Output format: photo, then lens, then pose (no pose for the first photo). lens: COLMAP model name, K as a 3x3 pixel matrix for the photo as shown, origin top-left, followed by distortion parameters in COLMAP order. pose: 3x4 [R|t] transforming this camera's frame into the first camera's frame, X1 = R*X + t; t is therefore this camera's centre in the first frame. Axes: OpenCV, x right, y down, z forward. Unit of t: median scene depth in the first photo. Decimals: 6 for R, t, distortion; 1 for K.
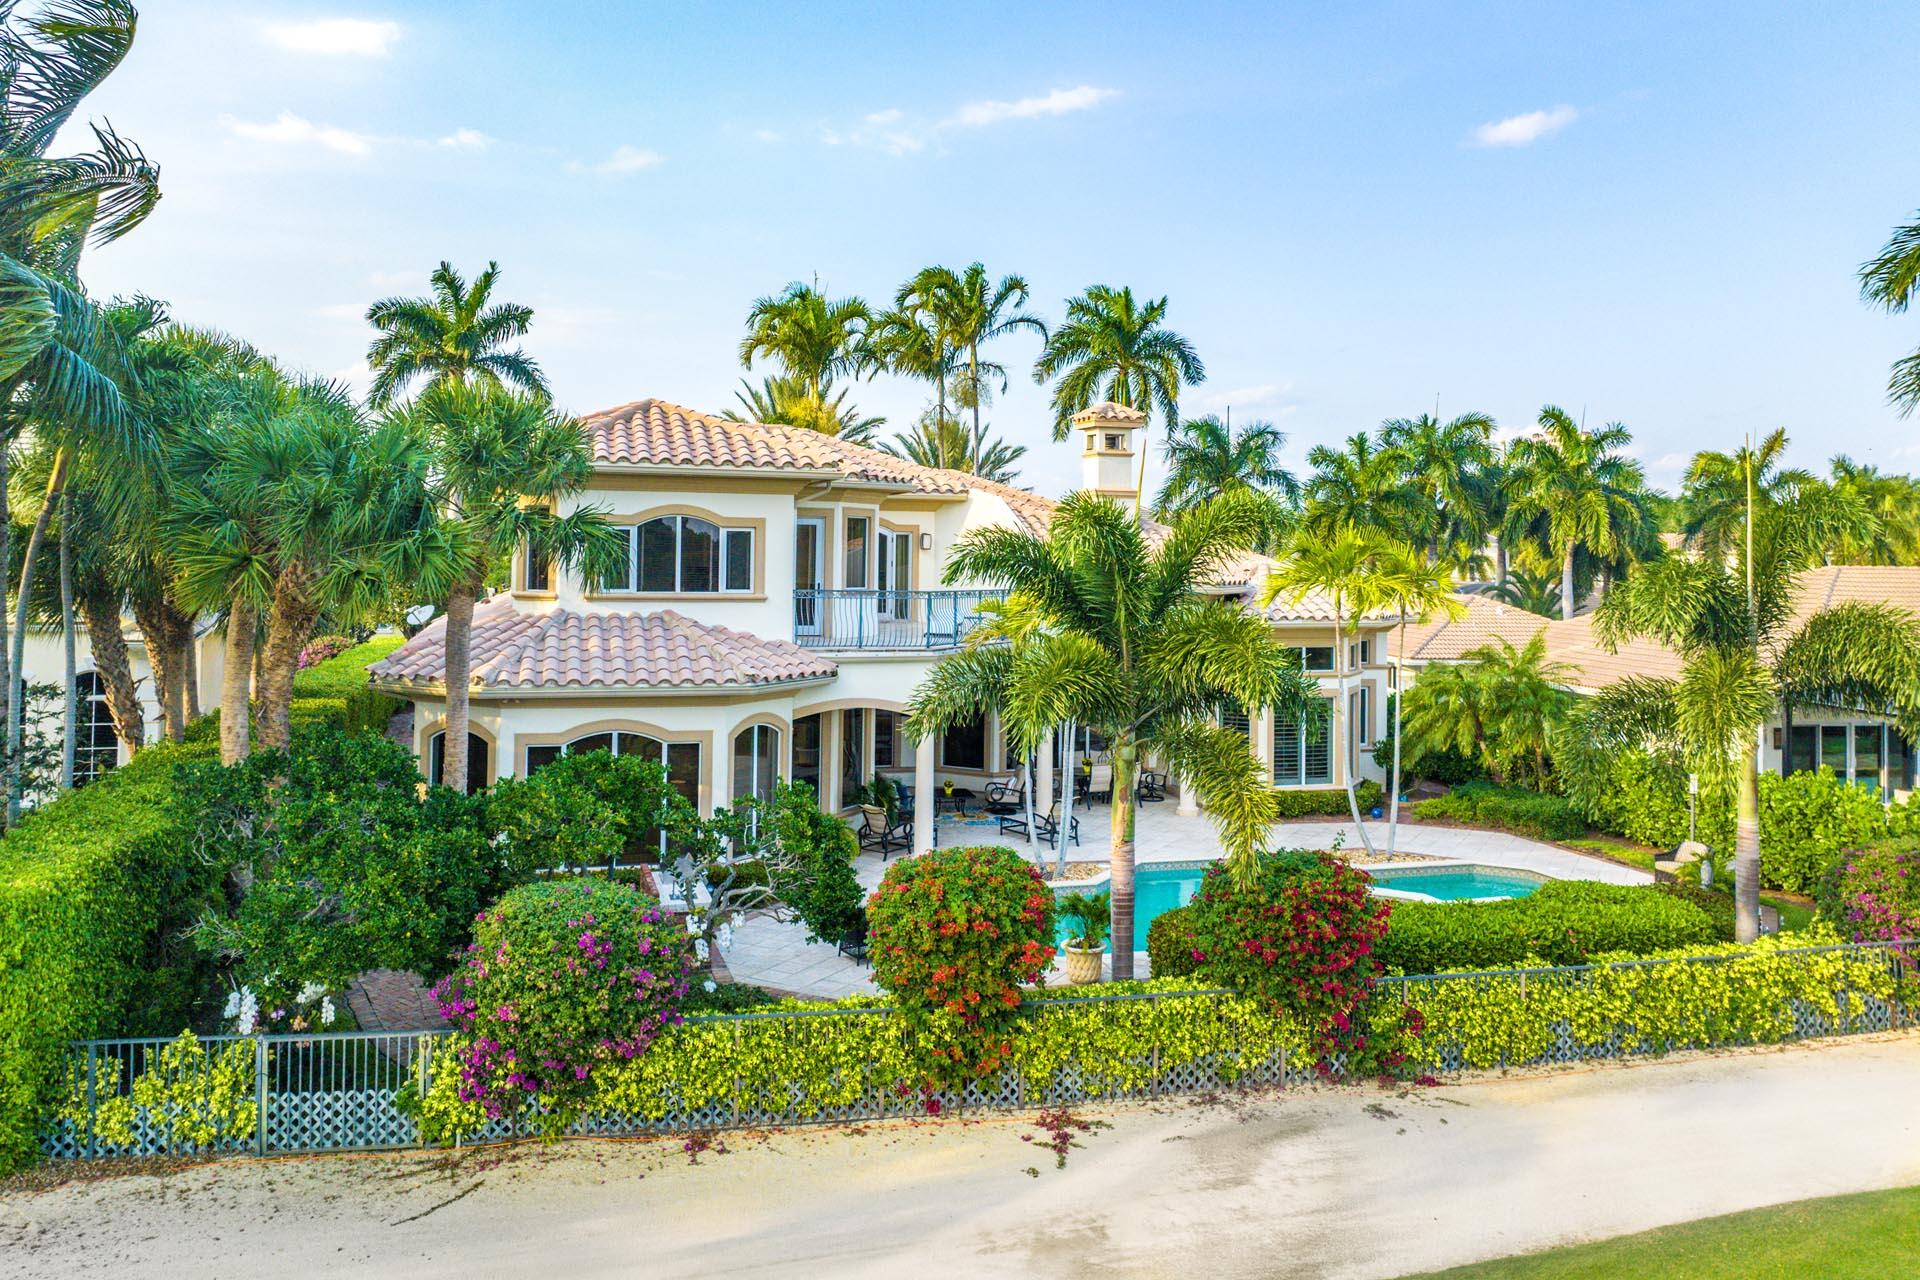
lens RADIAL K [[1370.9, 0, 918.6], [0, 1370.9, 516.7], [0, 0, 1]] dist [-0.025582, -0.005800]
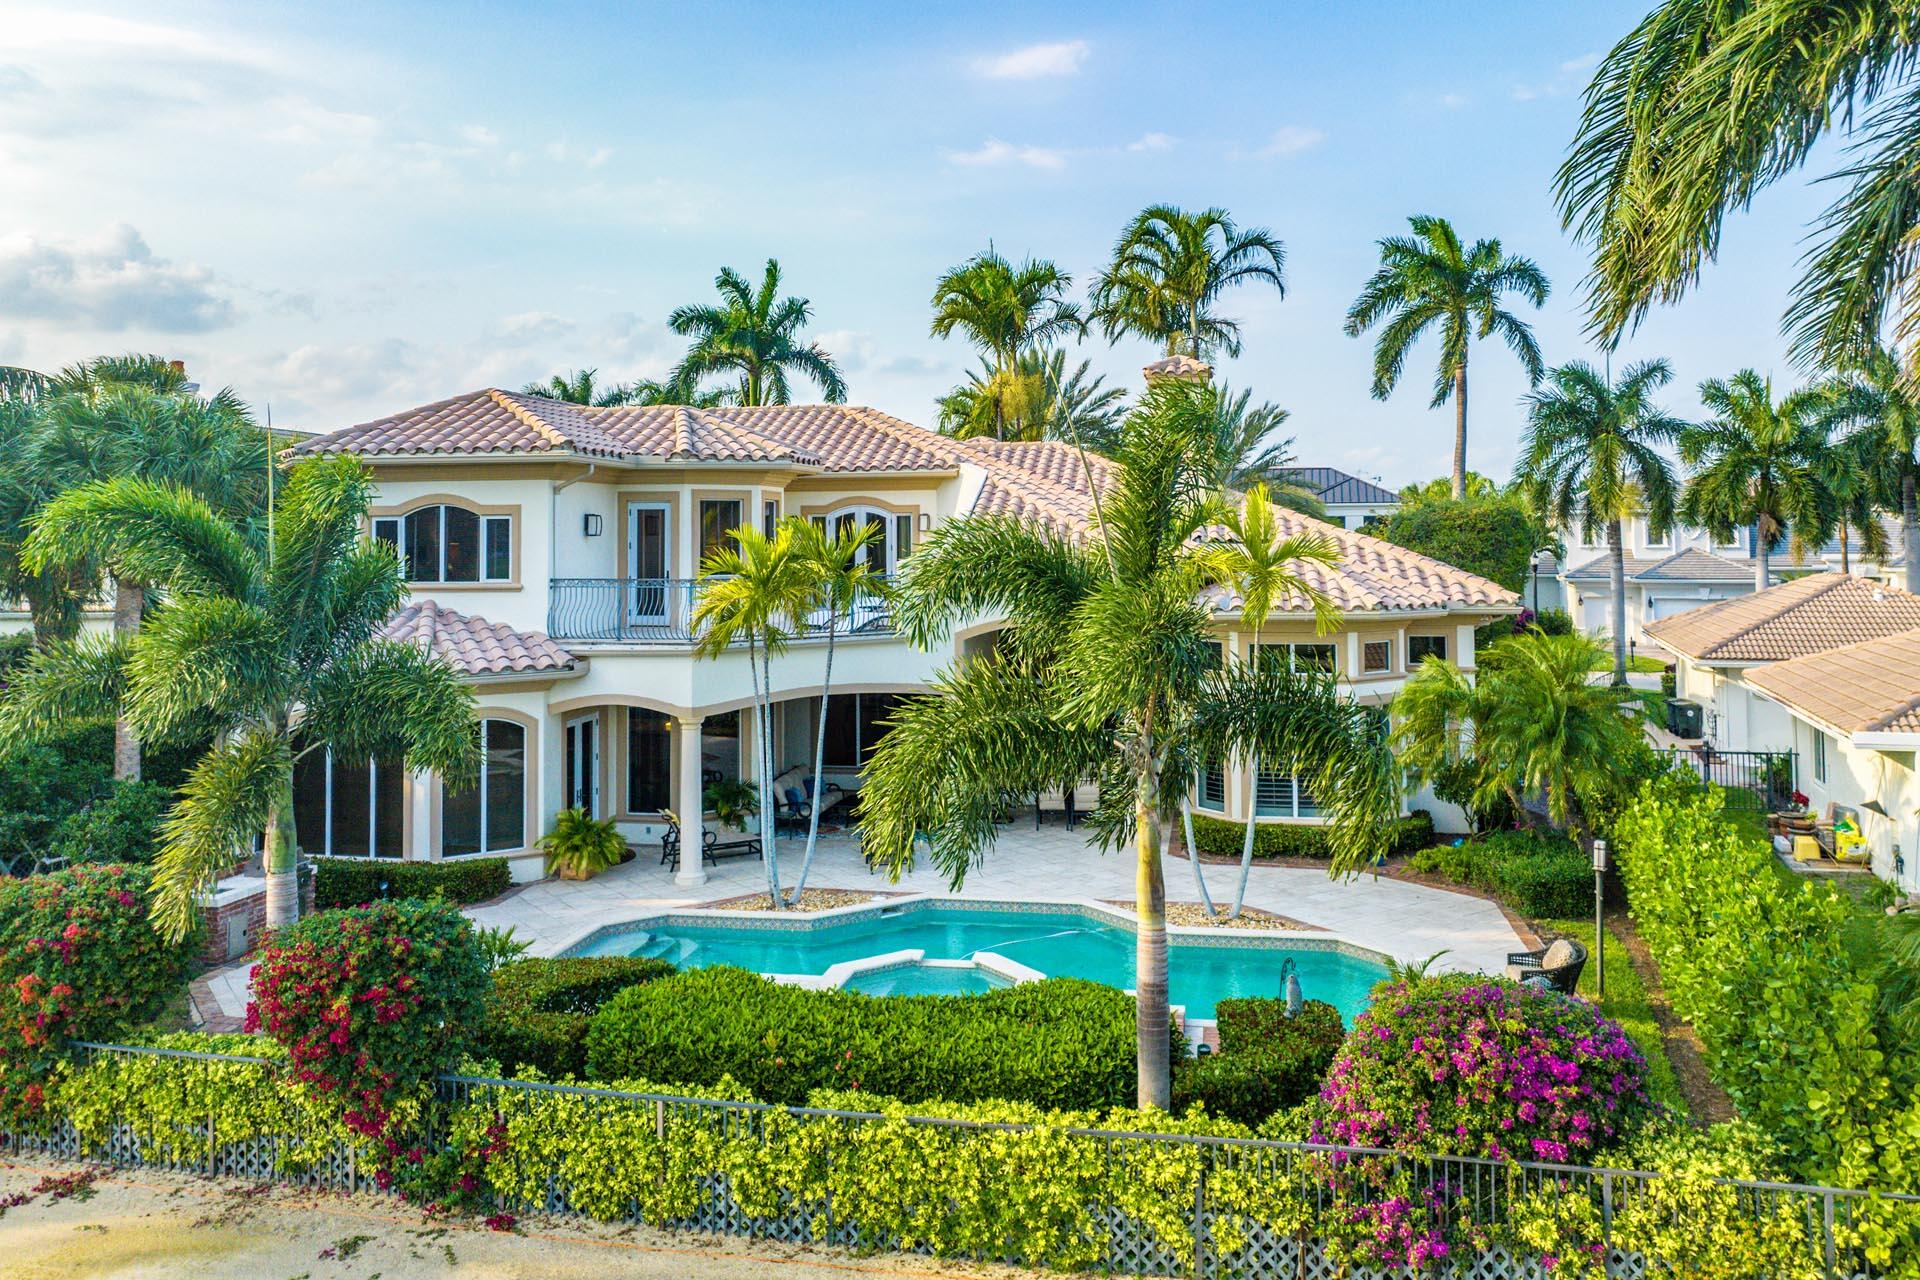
lens RADIAL K [[1377.0, 0, 1031.3], [0, 1377.0, 485.5], [0, 0, 1]] dist [-0.031683, 0.002843]
pose [[0.912818, -0.035486, -0.406823, 0.984313], [0.031411, 0.999367, -0.016691, 0.024348], [0.407158, 0.002457, 0.913355, 0.429342]]
